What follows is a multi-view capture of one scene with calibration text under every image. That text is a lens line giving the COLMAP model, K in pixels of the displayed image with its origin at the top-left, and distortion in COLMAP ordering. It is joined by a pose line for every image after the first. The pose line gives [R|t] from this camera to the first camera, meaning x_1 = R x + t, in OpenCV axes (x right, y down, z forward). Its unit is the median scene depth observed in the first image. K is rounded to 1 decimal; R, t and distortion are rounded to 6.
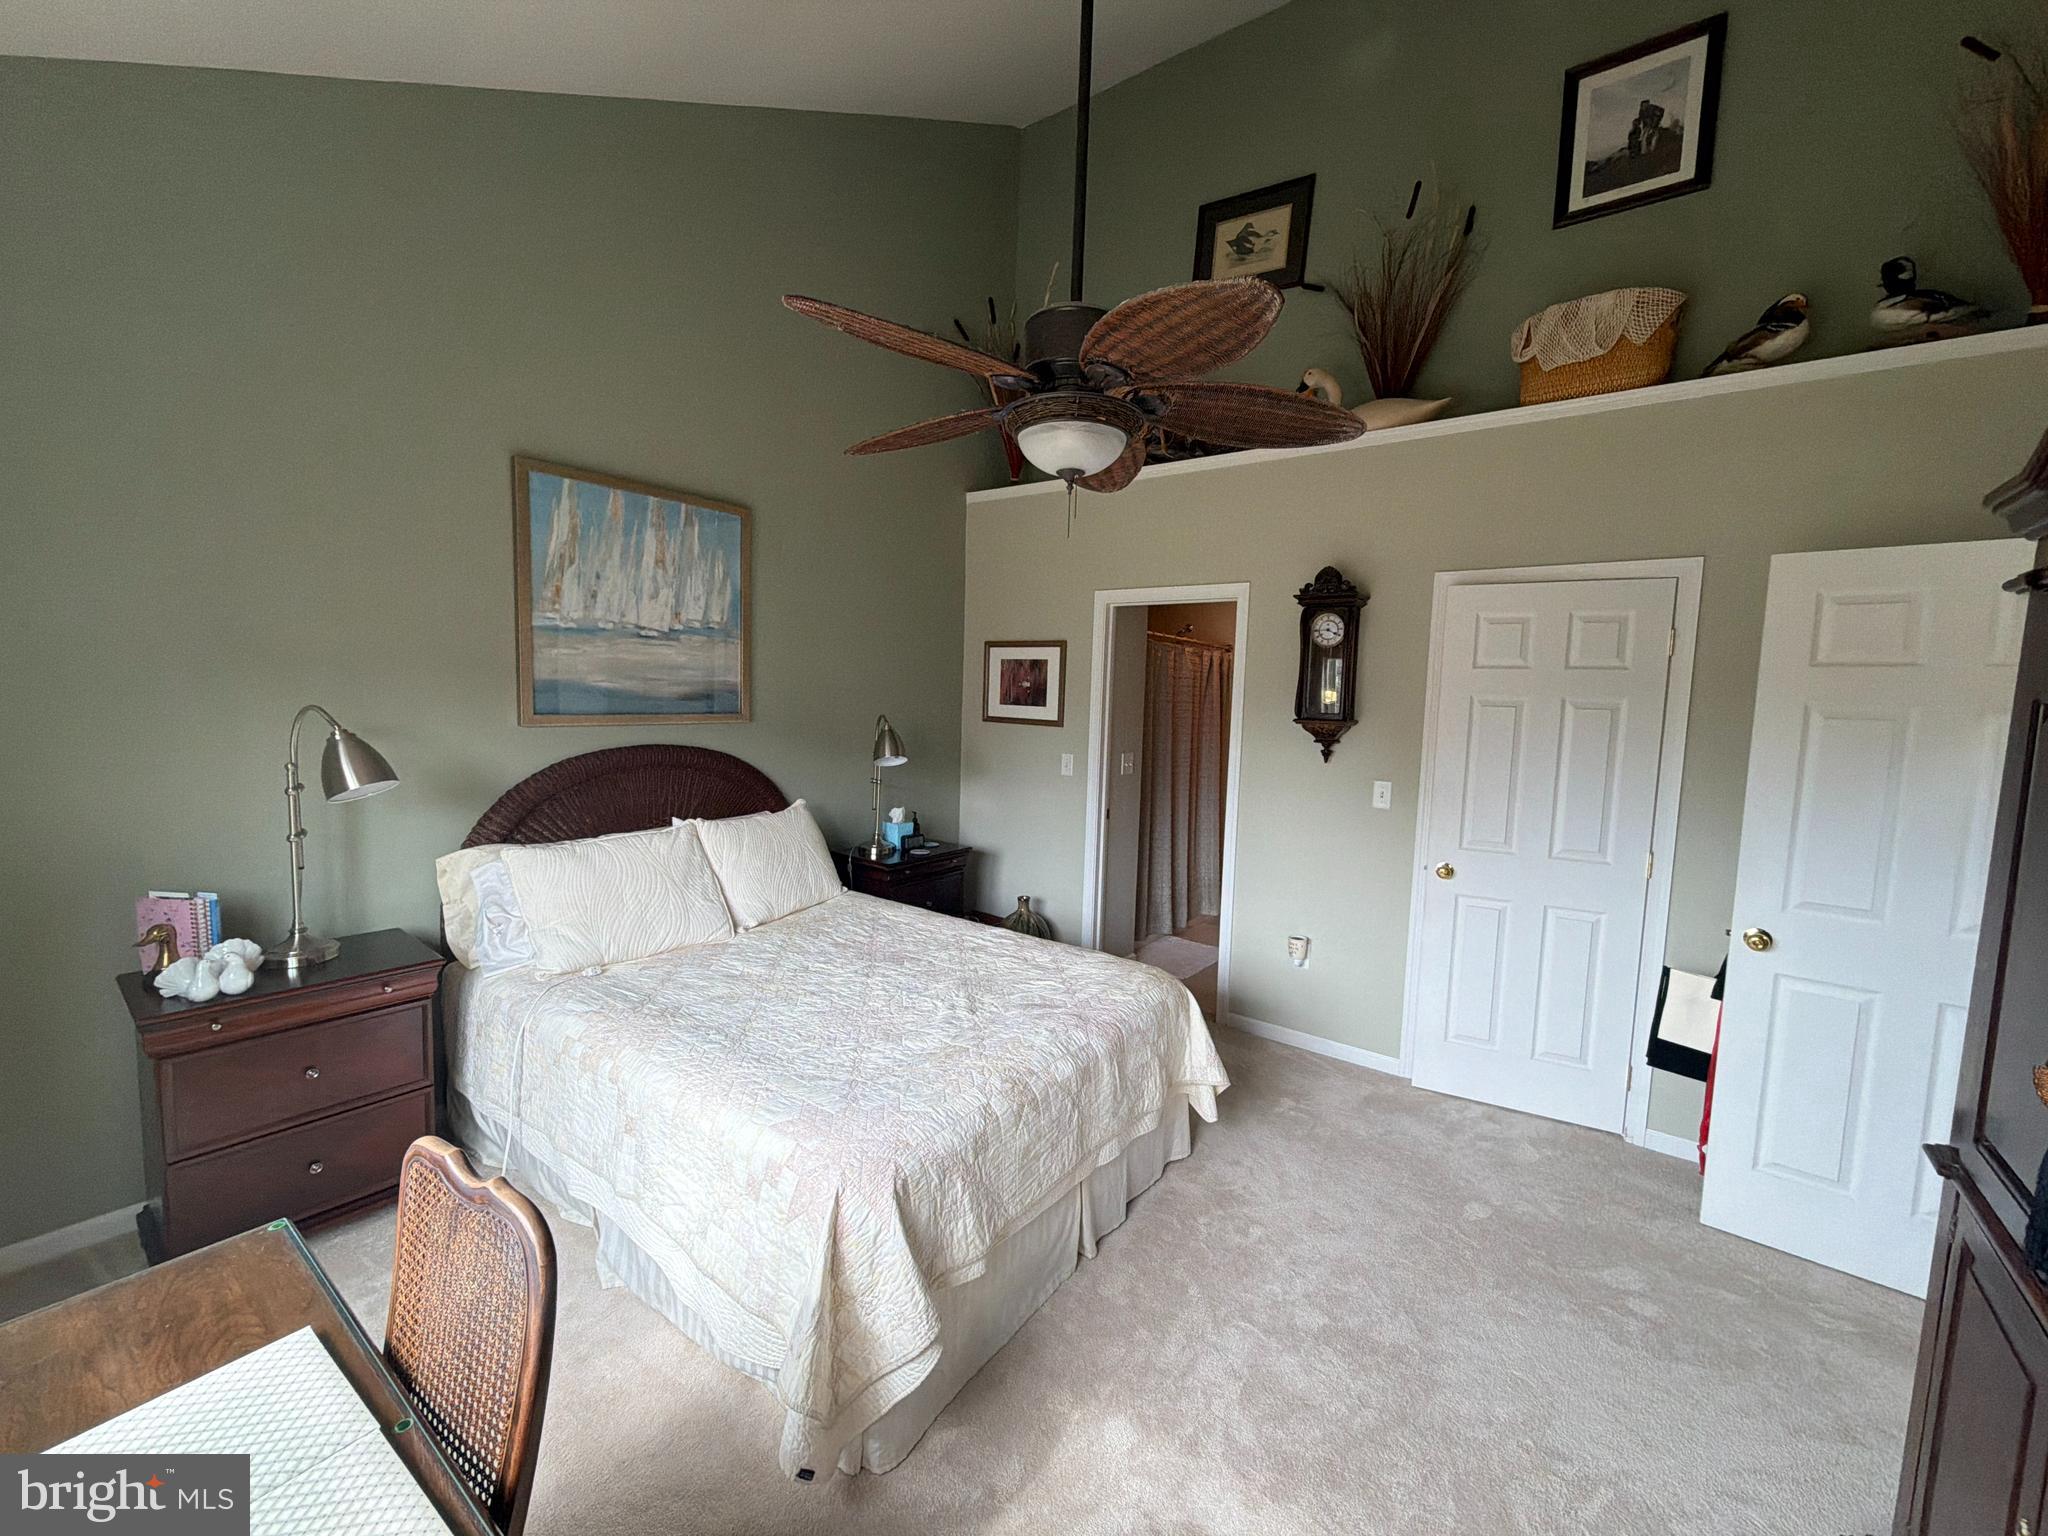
lens RADIAL K [[833.7, 0, 1024.0], [0, 833.7, 768.0], [0, 0, 1]] dist [0.011263, 0.000093]
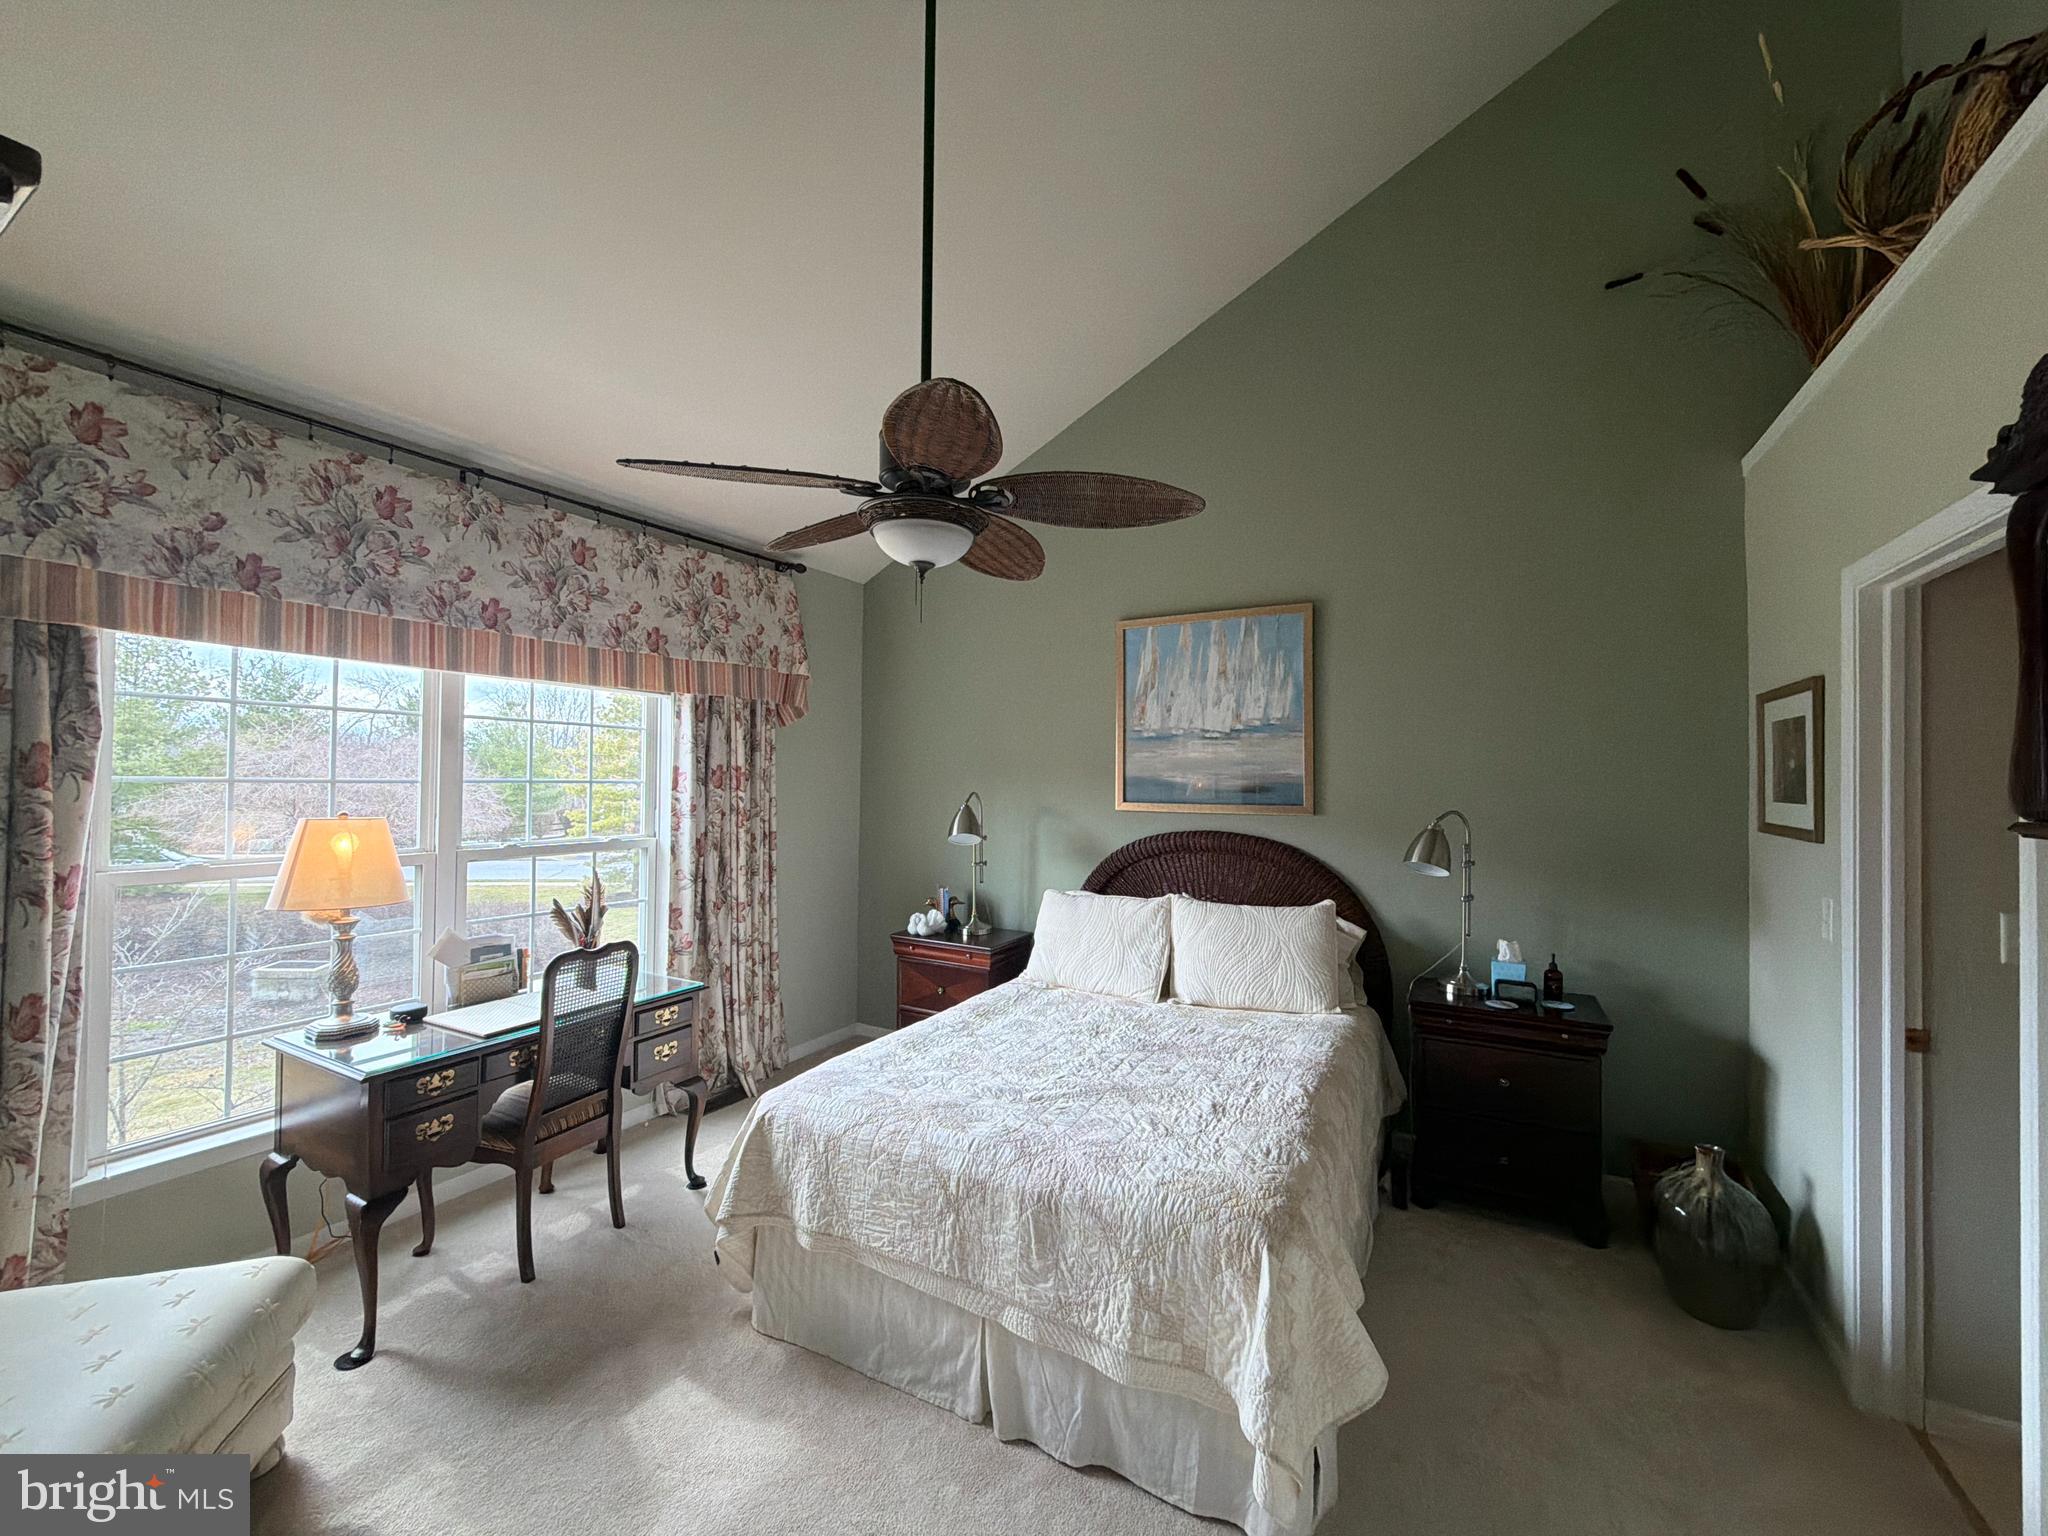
lens RADIAL K [[833.7, 0, 1024.0], [0, 833.7, 768.0], [0, 0, 1]] dist [0.011263, 0.000093]
pose [[0.119369, -0.044763, -0.991840, 0.656480], [-0.098880, 0.993481, -0.056737, -0.023035], [0.987914, 0.104846, 0.114164, 0.598091]]
